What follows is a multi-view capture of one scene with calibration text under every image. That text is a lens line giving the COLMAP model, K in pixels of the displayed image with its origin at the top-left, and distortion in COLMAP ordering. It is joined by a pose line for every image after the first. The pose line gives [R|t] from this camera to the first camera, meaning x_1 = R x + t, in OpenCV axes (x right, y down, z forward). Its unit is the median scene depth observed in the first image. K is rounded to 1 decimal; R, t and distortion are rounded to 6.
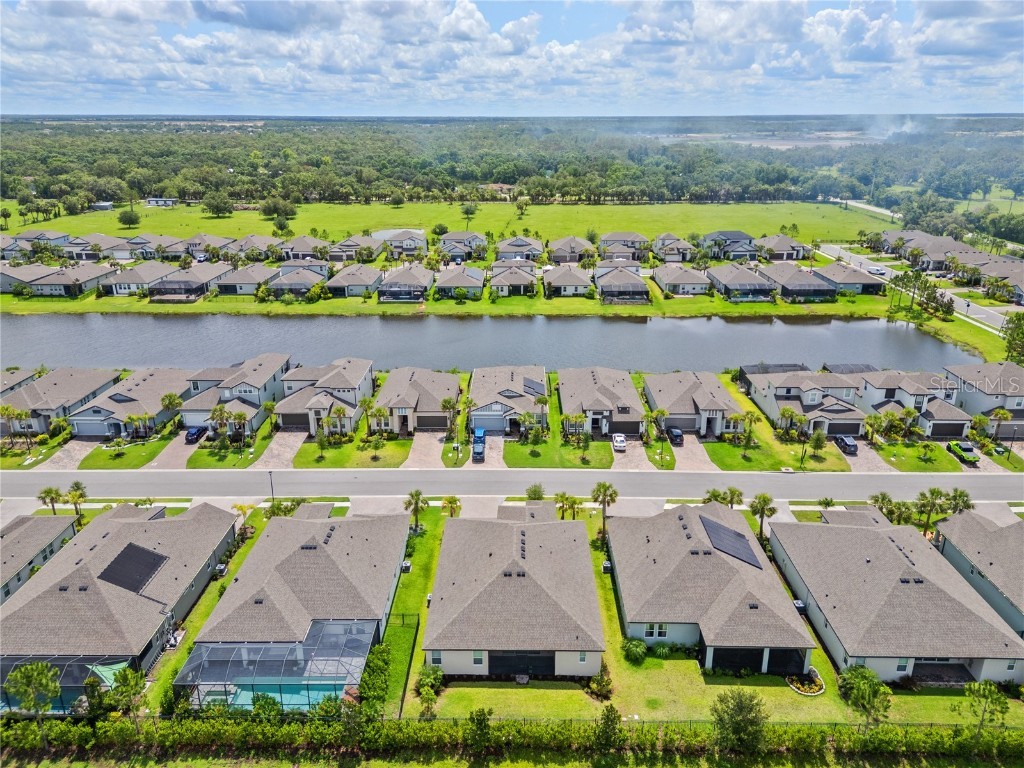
lens RADIAL K [[734.2, 0, 509.8], [0, 734.2, 388.6], [0, 0, 1]] dist [0.103631, -0.135722]
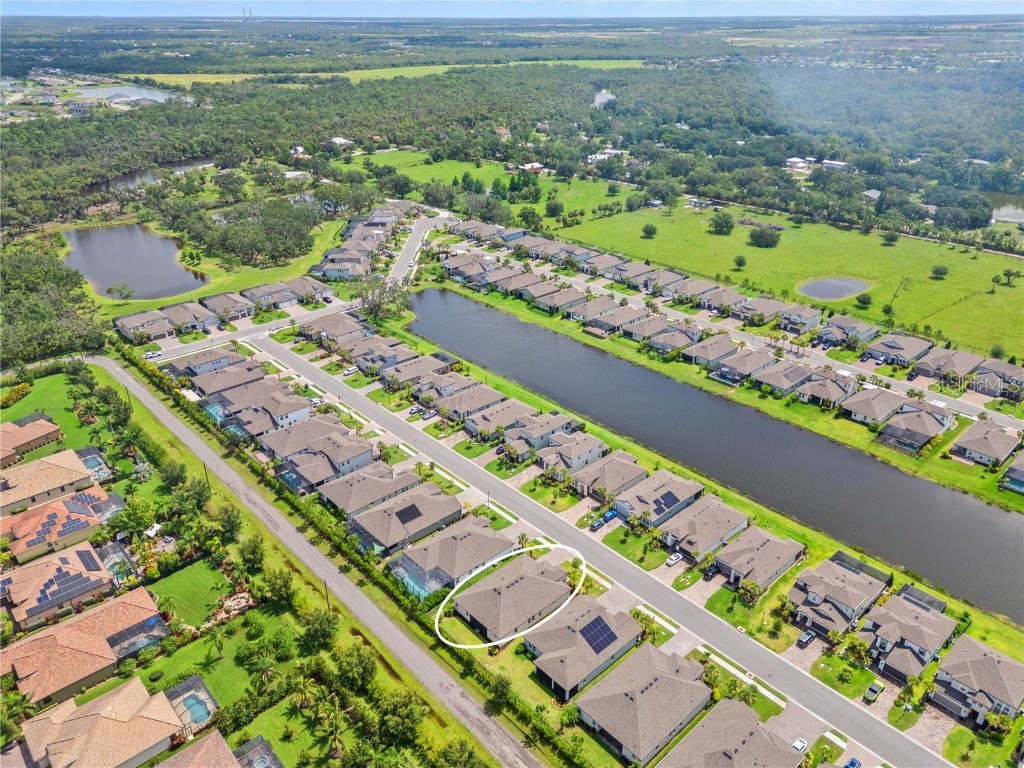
lens RADIAL K [[721.1, 0, 512.8], [0, 721.1, 381.2], [0, 0, 1]] dist [0.076616, -0.081410]
pose [[0.687853, 0.324332, -0.649359, 0.787805], [-0.252972, 0.945646, 0.204349, -0.513865], [0.680341, 0.023707, 0.732512, -0.392677]]
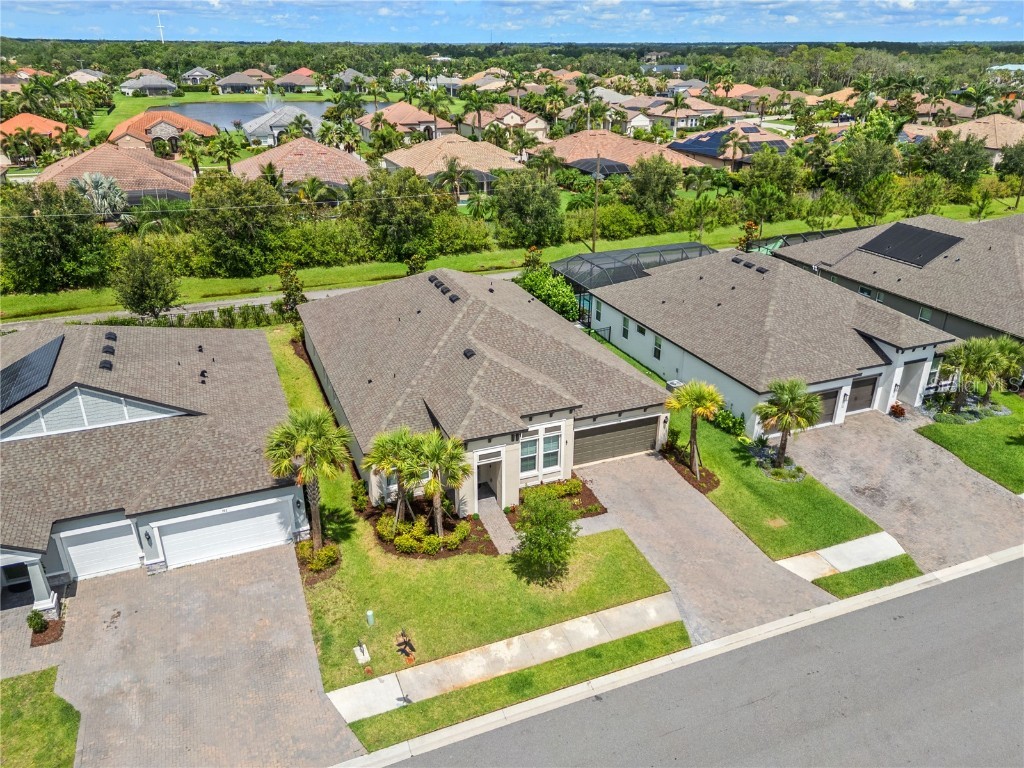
lens RADIAL K [[734.2, 0, 509.8], [0, 734.2, 388.6], [0, 0, 1]] dist [0.103631, -0.135722]
pose [[-0.920872, 0.161044, -0.355050, 0.119730], [-0.138123, 0.716862, 0.683396, -0.084591], [0.364579, 0.678361, -0.637894, 0.921525]]
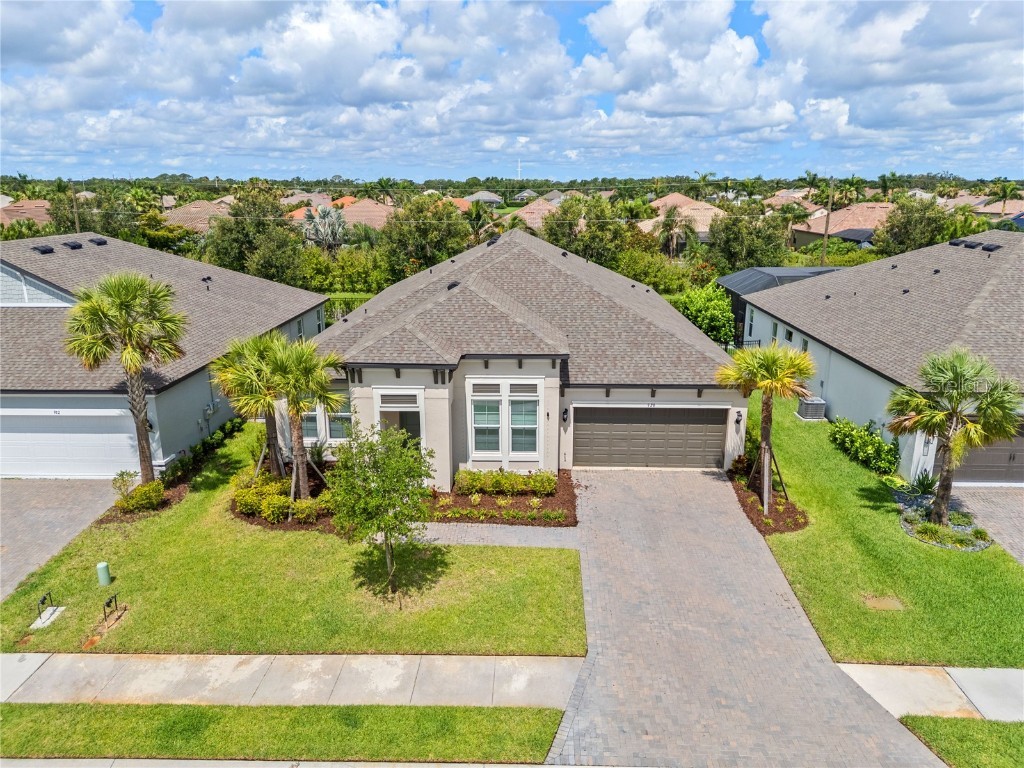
lens RADIAL K [[721.1, 0, 512.8], [0, 721.1, 381.2], [0, 0, 1]] dist [0.076616, -0.081410]
pose [[-0.999897, 0.000579, 0.014318, 0.000094], [0.008780, 0.814397, 0.580242, 0.016155], [-0.011324, 0.580308, -0.814318, 0.903757]]
